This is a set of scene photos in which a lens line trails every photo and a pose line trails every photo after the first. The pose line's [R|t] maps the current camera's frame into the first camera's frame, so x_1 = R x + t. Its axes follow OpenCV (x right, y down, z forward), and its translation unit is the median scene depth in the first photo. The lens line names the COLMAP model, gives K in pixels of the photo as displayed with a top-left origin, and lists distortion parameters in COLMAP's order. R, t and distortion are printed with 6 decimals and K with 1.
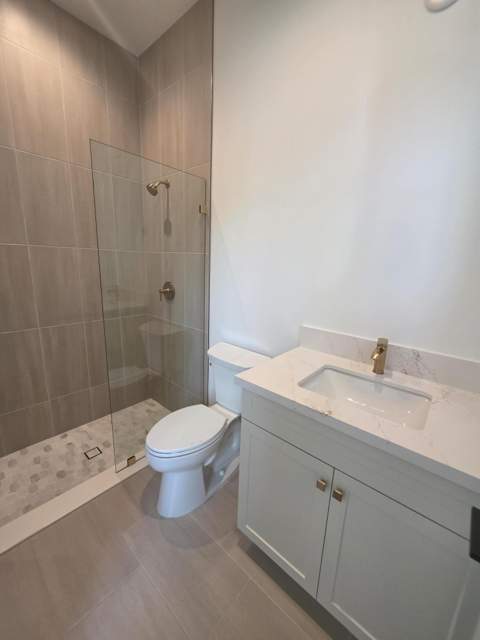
lens RADIAL K [[260.3, 0, 242.5], [0, 260.3, 319.4], [0, 0, 1]] dist [-0.002105, -0.000086]
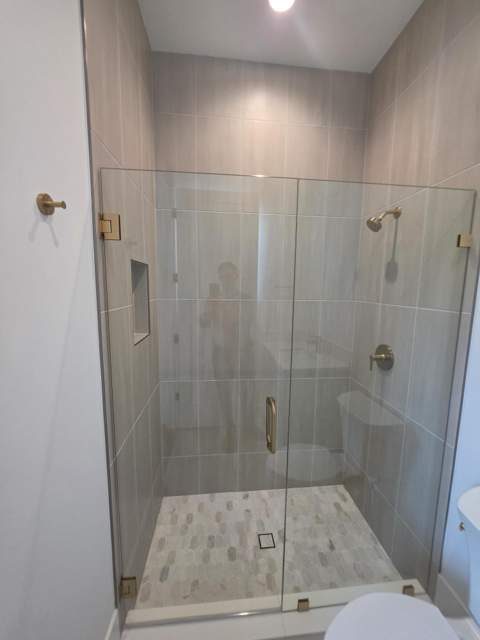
lens RADIAL K [[260.3, 0, 242.5], [0, 260.3, 319.4], [0, 0, 1]] dist [-0.002105, -0.000086]
pose [[0.727197, 0.056249, -0.684120, -0.088200], [-0.132851, 0.989326, -0.059874, -0.123734], [0.673450, 0.134426, 0.726908, 0.221371]]
